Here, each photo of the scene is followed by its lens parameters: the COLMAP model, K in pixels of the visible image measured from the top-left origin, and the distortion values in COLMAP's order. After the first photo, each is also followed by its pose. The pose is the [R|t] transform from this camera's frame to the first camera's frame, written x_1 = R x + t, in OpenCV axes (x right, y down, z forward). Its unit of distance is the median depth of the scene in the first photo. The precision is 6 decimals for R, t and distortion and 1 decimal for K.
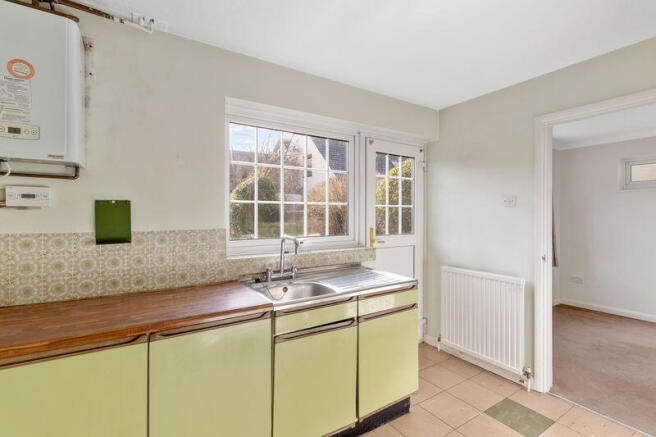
lens RADIAL K [[303.9, 0, 328.0], [0, 303.9, 218.5], [0, 0, 1]] dist [-0.000225, 0.000078]
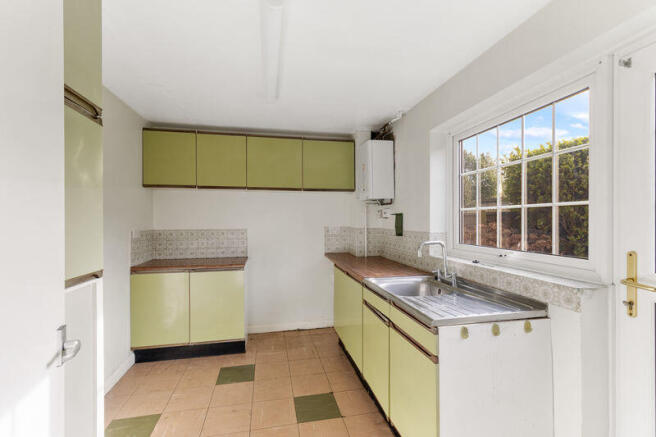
lens RADIAL K [[303.9, 0, 328.0], [0, 303.9, 218.5], [0, 0, 1]] dist [-0.000225, 0.000078]
pose [[-0.363230, -0.004251, -0.931690, 0.830394], [-0.007480, 0.999971, -0.001646, -0.014048], [0.931669, 0.006371, -0.363251, 0.860825]]
